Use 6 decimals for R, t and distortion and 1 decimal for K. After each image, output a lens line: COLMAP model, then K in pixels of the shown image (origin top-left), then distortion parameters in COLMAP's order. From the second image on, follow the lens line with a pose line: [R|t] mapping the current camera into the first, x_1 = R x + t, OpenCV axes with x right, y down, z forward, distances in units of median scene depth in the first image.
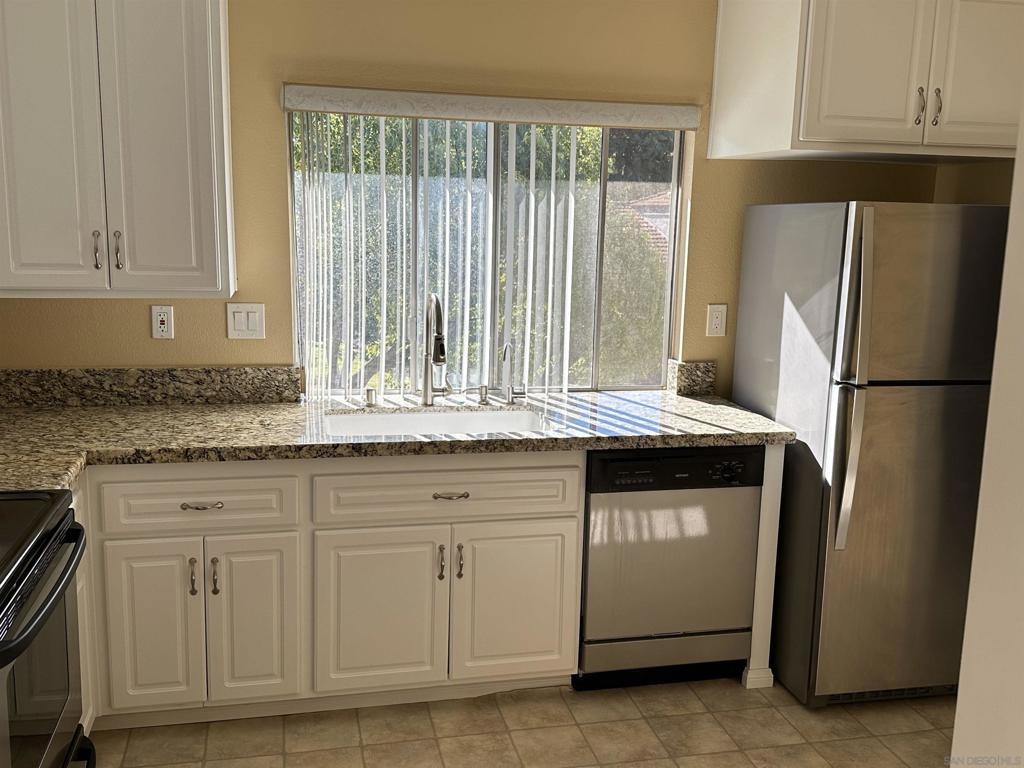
lens RADIAL K [[987.2, 0, 511.7], [0, 987.2, 383.2], [0, 0, 1]] dist [-0.001050, 0.000000]
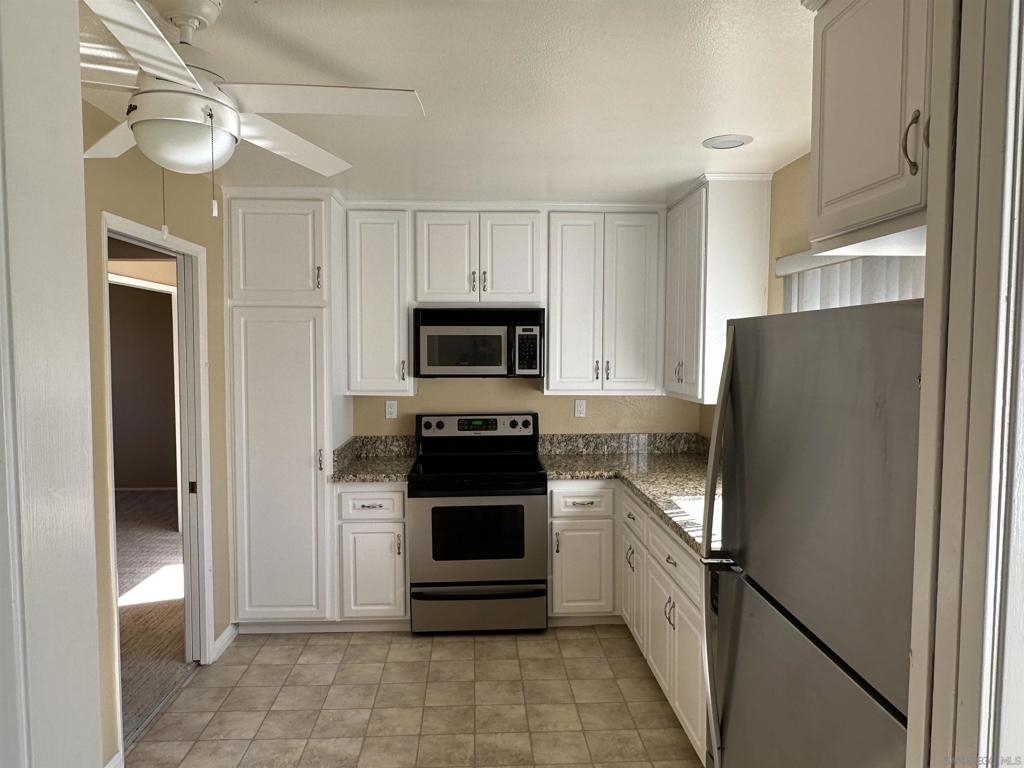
lens RADIAL K [[709.6, 0, 513.6], [0, 709.6, 386.5], [0, 0, 1]] dist [-0.002607, 0.000827]
pose [[-0.170638, 0.032395, -0.984801, 0.916232], [-0.175371, 0.982503, 0.062707, -0.138476], [0.969602, 0.183406, -0.161971, 0.922251]]
